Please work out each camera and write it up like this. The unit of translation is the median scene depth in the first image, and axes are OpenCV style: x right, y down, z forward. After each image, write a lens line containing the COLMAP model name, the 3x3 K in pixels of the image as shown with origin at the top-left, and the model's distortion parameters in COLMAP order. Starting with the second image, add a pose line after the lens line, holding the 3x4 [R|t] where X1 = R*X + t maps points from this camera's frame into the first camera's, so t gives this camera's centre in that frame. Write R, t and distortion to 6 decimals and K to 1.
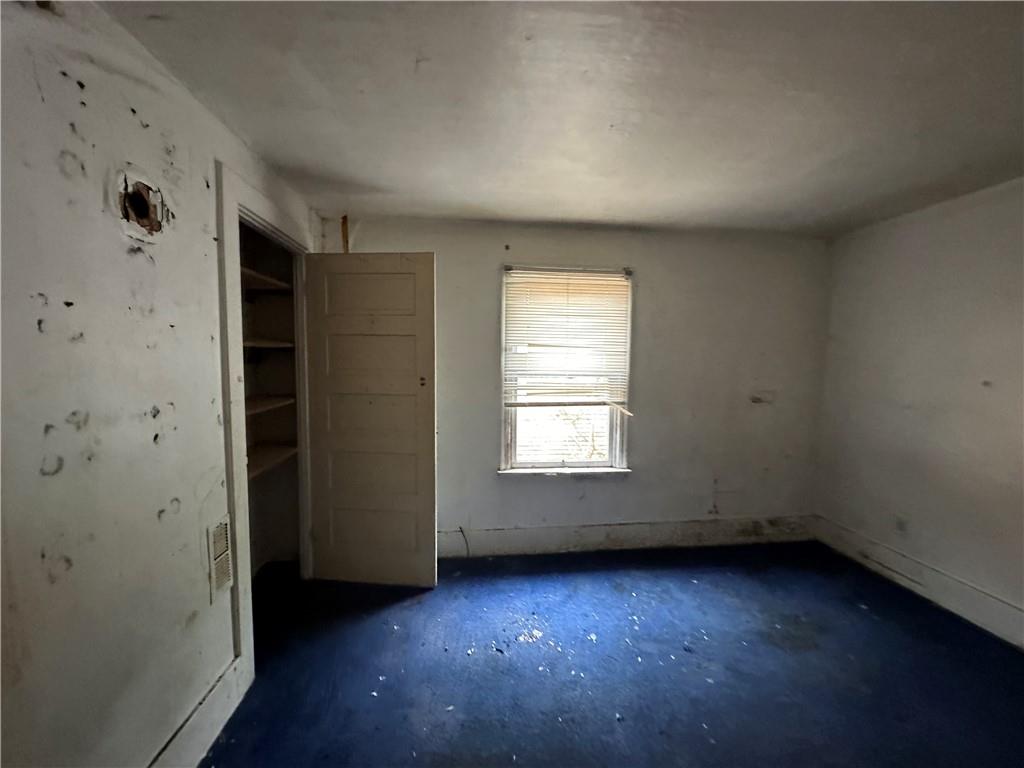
lens RADIAL K [[409.2, 0, 513.2], [0, 409.2, 383.2], [0, 0, 1]] dist [-0.006181, 0.001147]
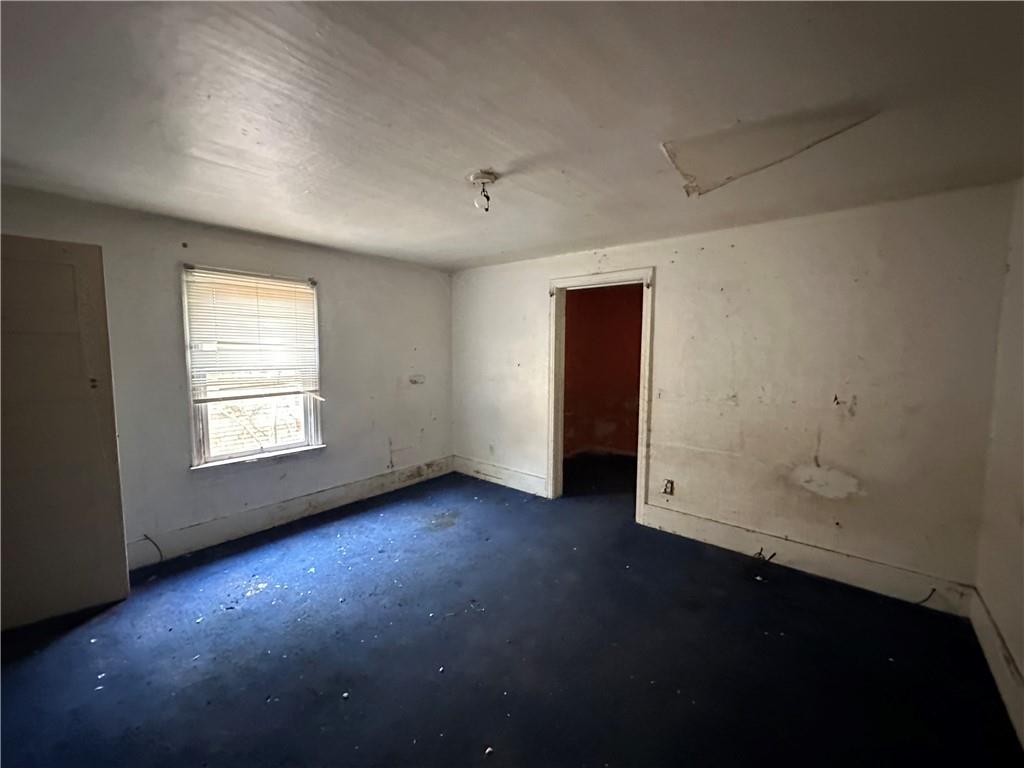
lens RADIAL K [[409.2, 0, 513.2], [0, 409.2, 383.2], [0, 0, 1]] dist [-0.006181, 0.001147]
pose [[0.716098, -0.065091, 0.694958, -0.152985], [0.048111, 0.997877, 0.043889, 0.000956], [-0.696339, 0.002006, 0.717710, -0.277073]]
